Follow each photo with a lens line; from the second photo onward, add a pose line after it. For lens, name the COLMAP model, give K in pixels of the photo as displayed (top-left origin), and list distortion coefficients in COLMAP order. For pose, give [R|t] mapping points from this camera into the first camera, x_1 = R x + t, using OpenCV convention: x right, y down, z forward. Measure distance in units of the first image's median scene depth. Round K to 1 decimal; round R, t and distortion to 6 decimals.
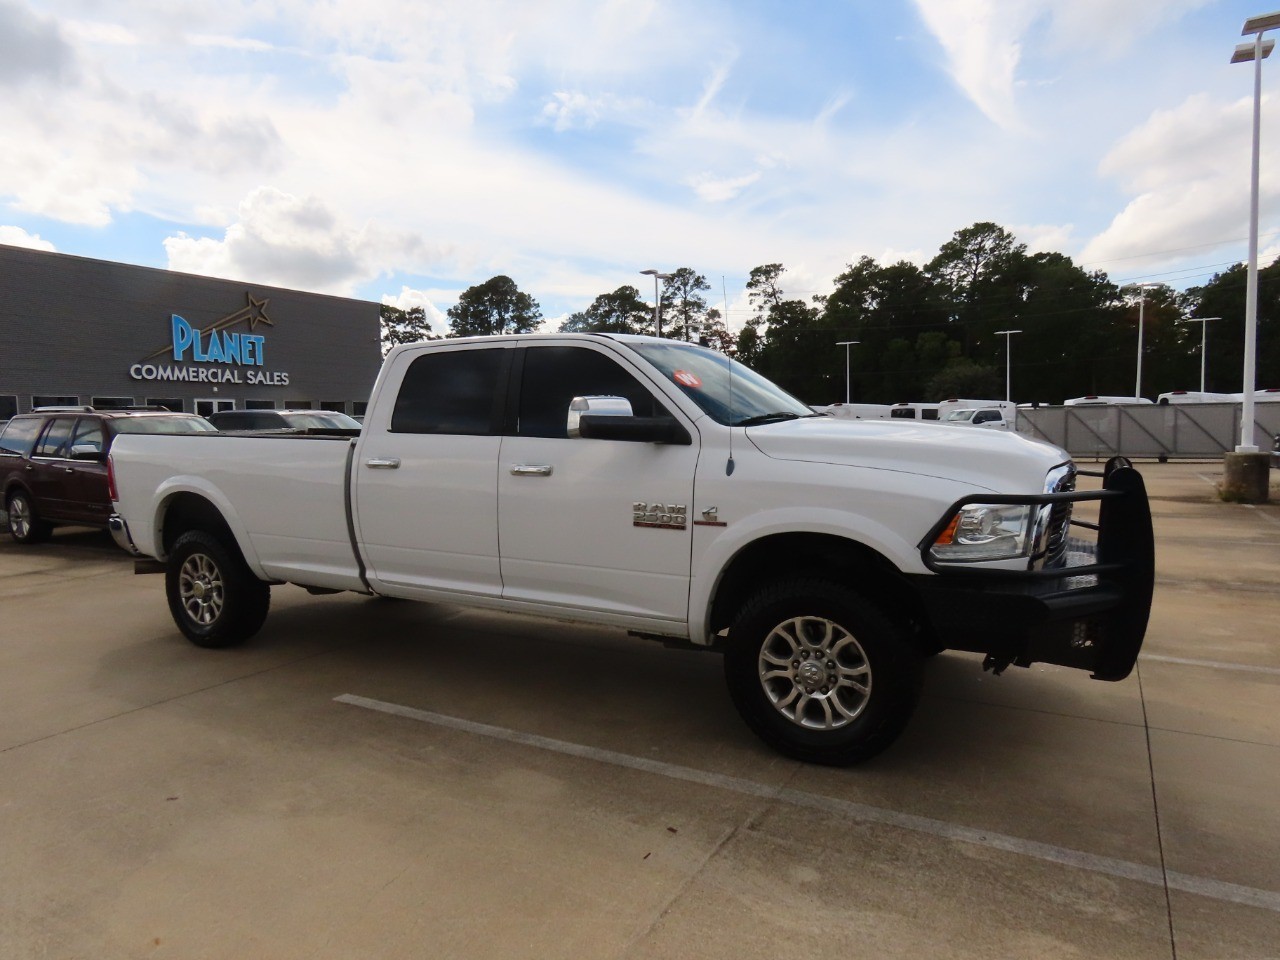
lens RADIAL K [[813.2, 0, 643.7], [0, 813.2, 471.3], [0, 0, 1]] dist [-0.005880, 0.001280]
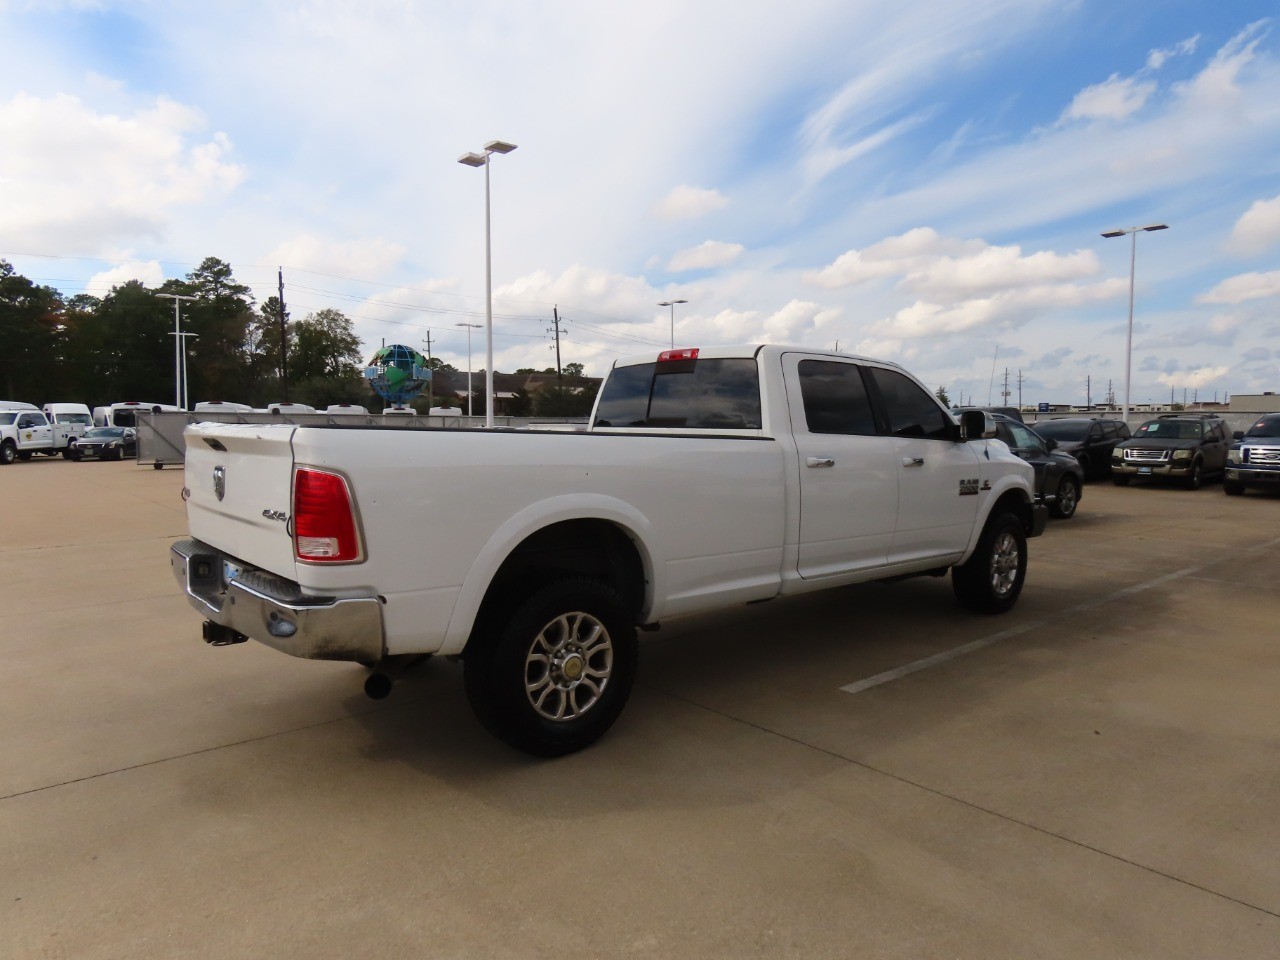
lens RADIAL K [[813.2, 0, 631.7], [0, 813.2, 490.3], [0, 0, 1]] dist [-0.005880, 0.001280]
pose [[0.341260, -0.056428, 0.938274, -0.249088], [0.043548, 0.998074, 0.044185, -0.005430], [-0.938959, 0.025781, 0.343060, 0.158045]]
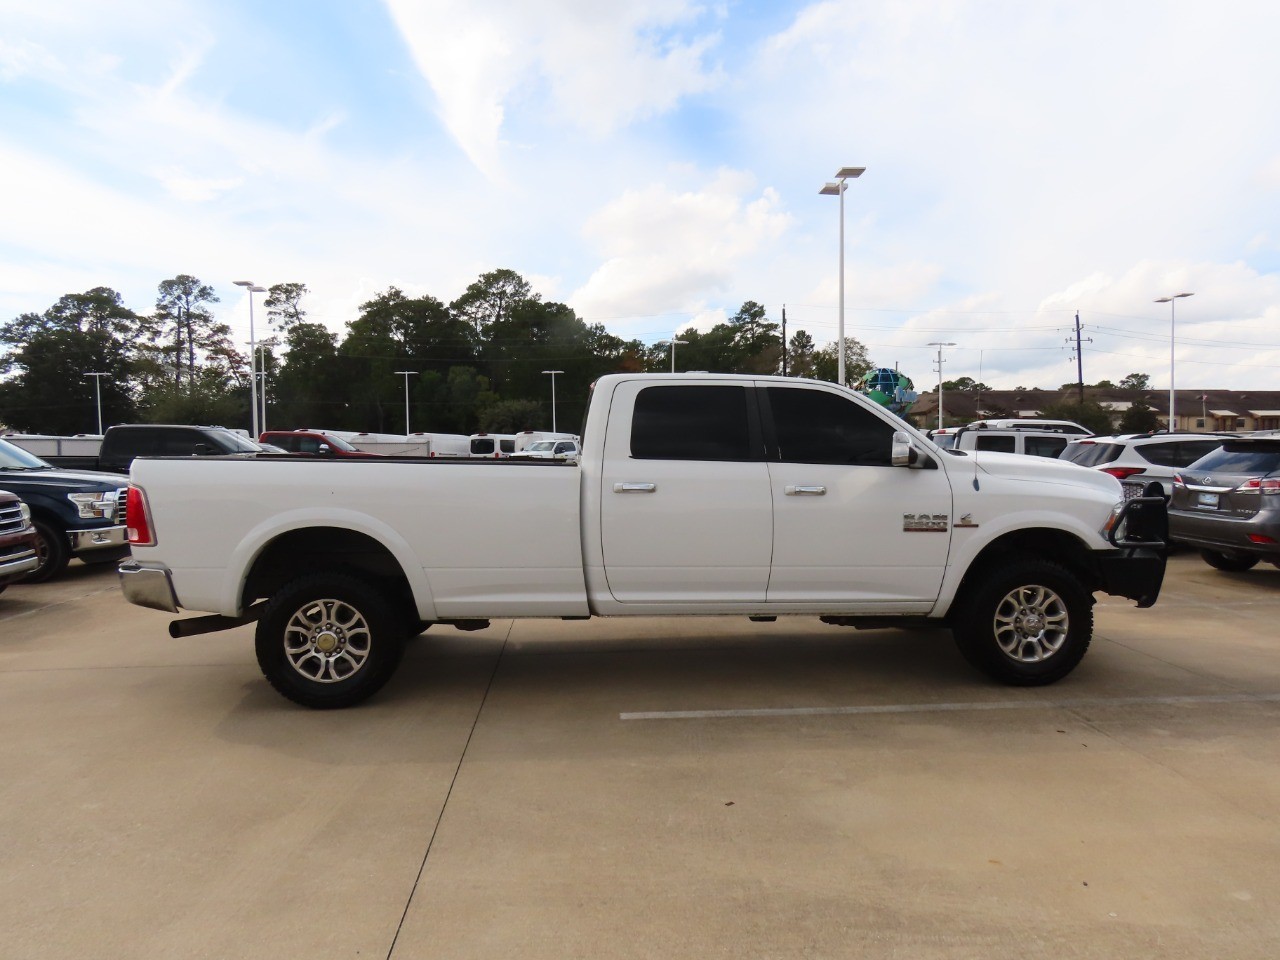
lens RADIAL K [[813.2, 0, 637.3], [0, 813.2, 492.9], [0, 0, 1]] dist [-0.005880, 0.001280]
pose [[0.832726, -0.018489, 0.553377, -0.162644], [0.024241, 0.999701, -0.003077, -0.000126], [-0.553155, 0.015977, 0.832925, 0.022684]]
